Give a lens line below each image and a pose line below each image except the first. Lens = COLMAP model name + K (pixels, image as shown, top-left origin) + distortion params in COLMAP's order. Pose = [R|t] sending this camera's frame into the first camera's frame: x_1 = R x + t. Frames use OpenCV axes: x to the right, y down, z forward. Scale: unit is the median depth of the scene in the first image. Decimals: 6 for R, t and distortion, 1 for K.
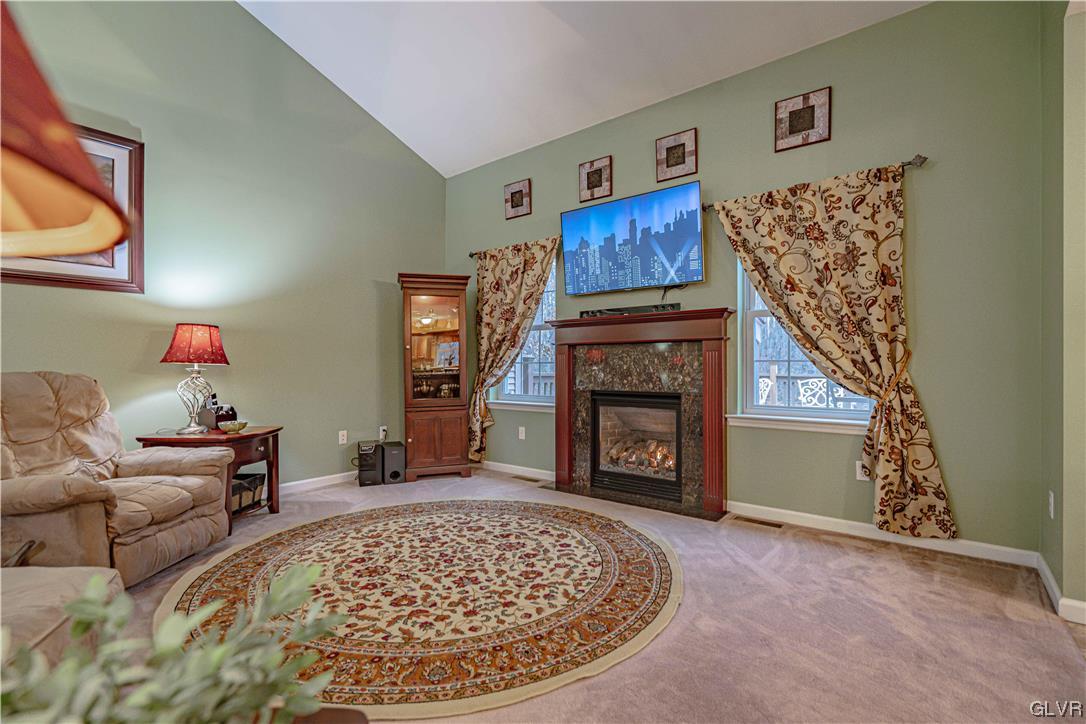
lens RADIAL K [[499.5, 0, 545.7], [0, 499.5, 368.5], [0, 0, 1]] dist [-0.005254, 0.006014]
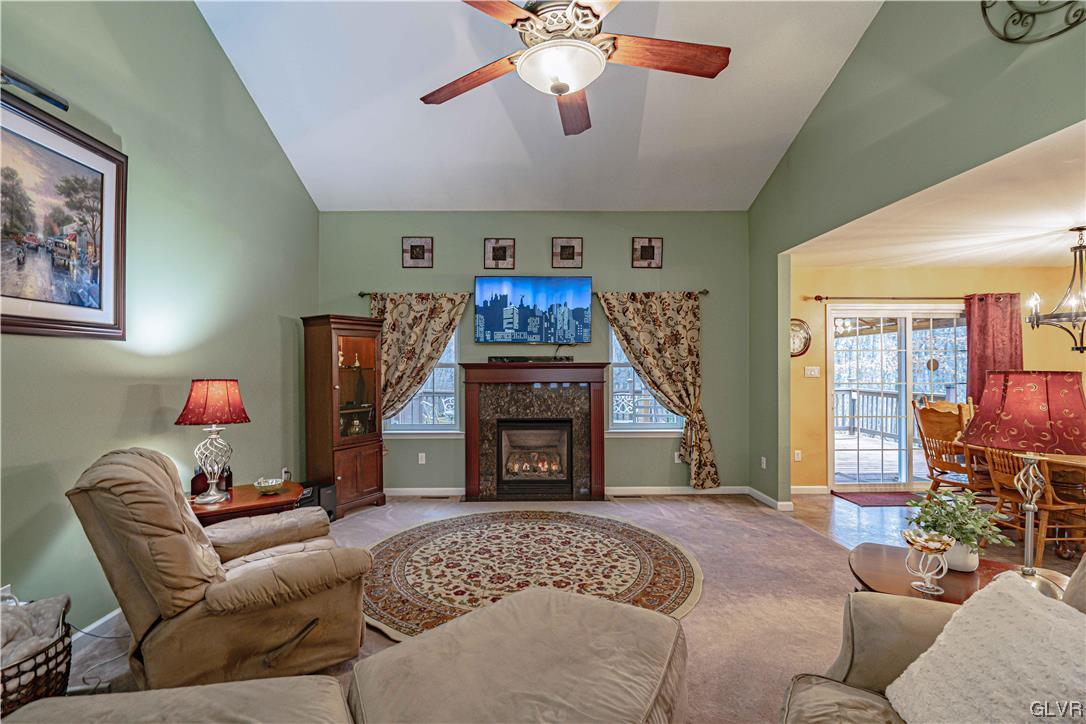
lens RADIAL K [[499.5, 0, 526.7], [0, 499.5, 368.2], [0, 0, 1]] dist [-0.005254, 0.006014]
pose [[0.775004, -0.001704, 0.631954, -0.872126], [0.006184, 0.999969, -0.004887, -0.104406], [-0.631926, 0.007695, 0.774991, -0.043336]]
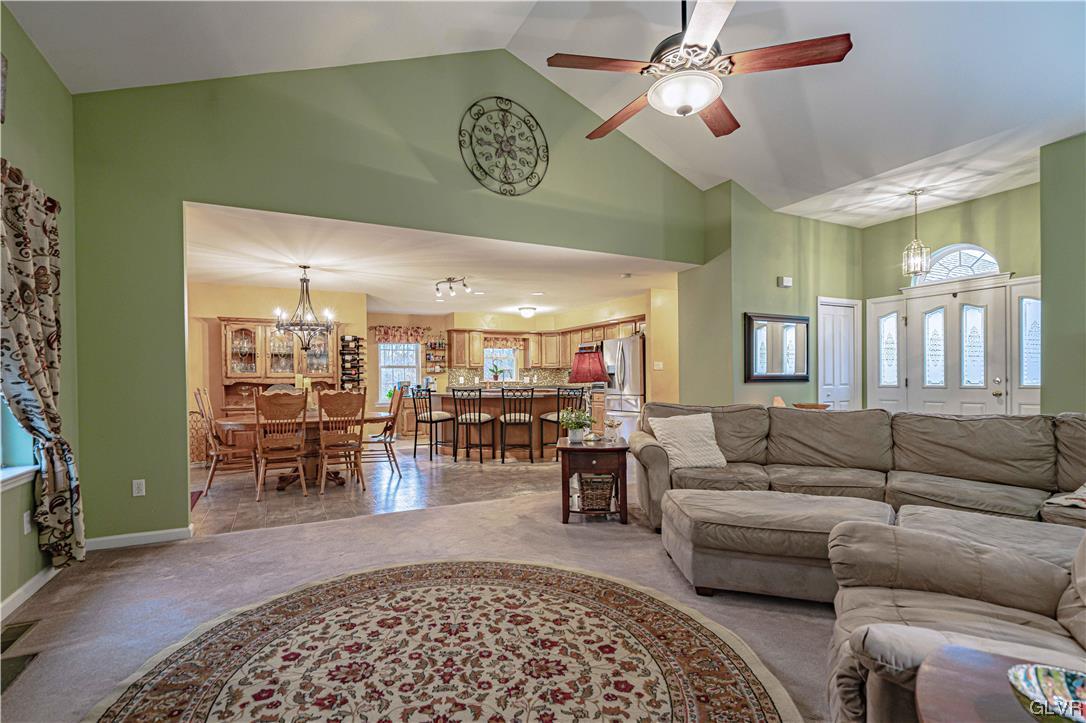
lens RADIAL K [[499.5, 0, 515.3], [0, 499.5, 385.5], [0, 0, 1]] dist [-0.005254, 0.006014]
pose [[-0.904142, 0.003817, 0.427216, -0.505072], [0.014347, 0.999667, 0.021431, -0.044207], [-0.426992, 0.025506, -0.903896, 1.346768]]
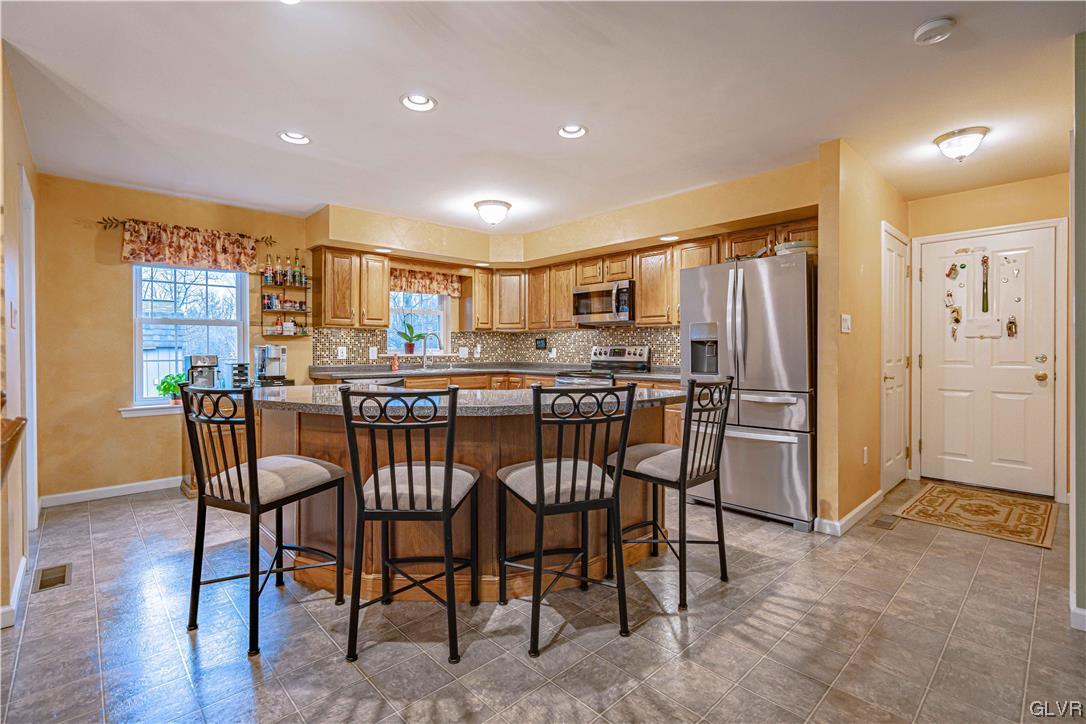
lens RADIAL K [[499.5, 0, 526.6], [0, 499.5, 350.7], [0, 0, 1]] dist [-0.005254, 0.006014]
pose [[-0.987746, 0.004349, 0.156012, 0.359577], [0.006244, 0.999913, 0.011659, -0.036633], [-0.155948, 0.012490, -0.987686, 0.053163]]
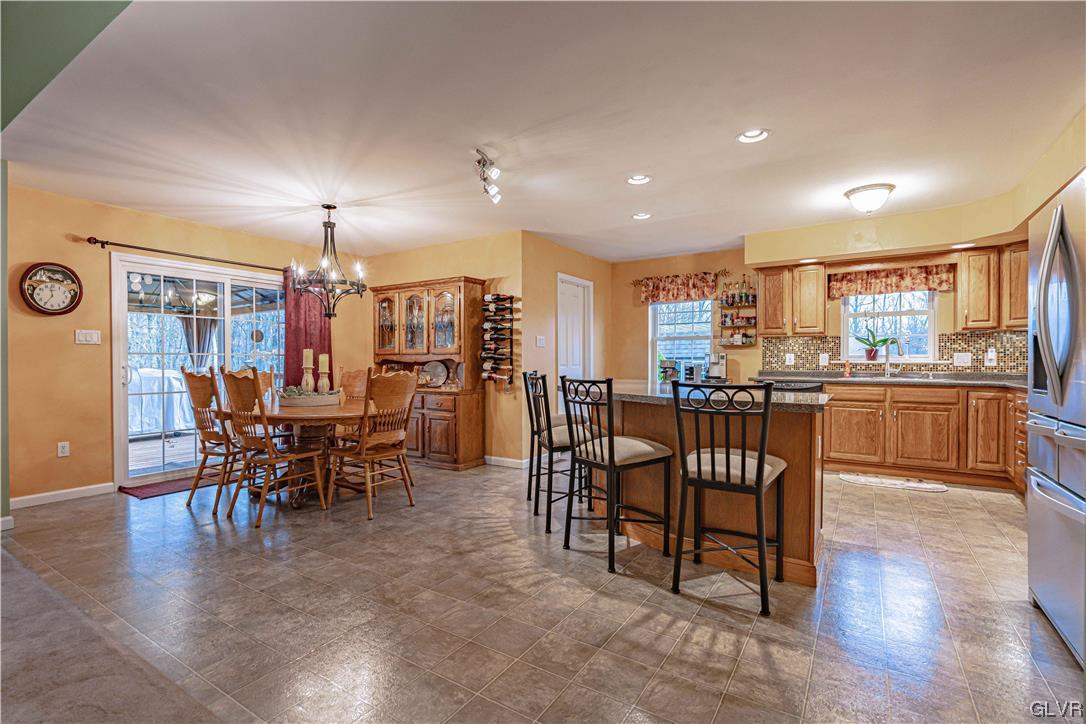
lens RADIAL K [[499.5, 0, 550.8], [0, 499.5, 366.1], [0, 0, 1]] dist [-0.005254, 0.006014]
pose [[-0.107098, -0.008950, 0.994208, -0.467165], [0.011360, 0.999883, 0.010225, -0.017830], [-0.994184, 0.012389, -0.106984, -0.401383]]
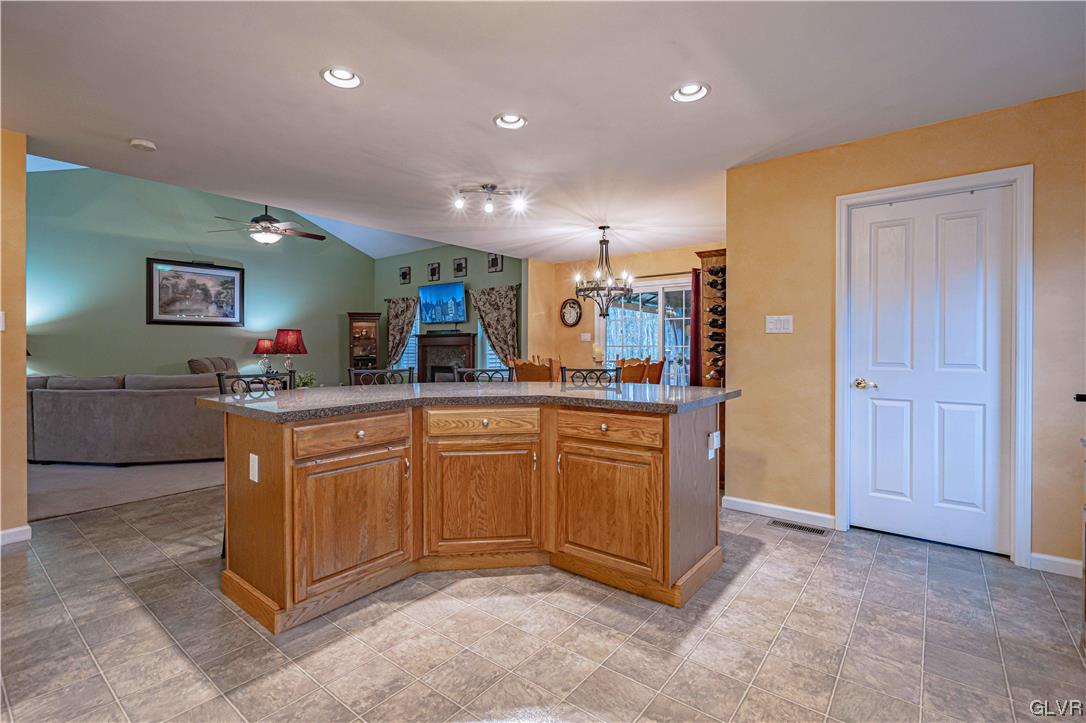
lens RADIAL K [[499.5, 0, 515.8], [0, 499.5, 346.1], [0, 0, 1]] dist [-0.005254, 0.006014]
pose [[0.999573, 0.003053, -0.029050, 0.708473], [-0.003452, 0.999900, -0.013695, -0.022909], [0.029006, 0.013790, 0.999484, -1.622052]]
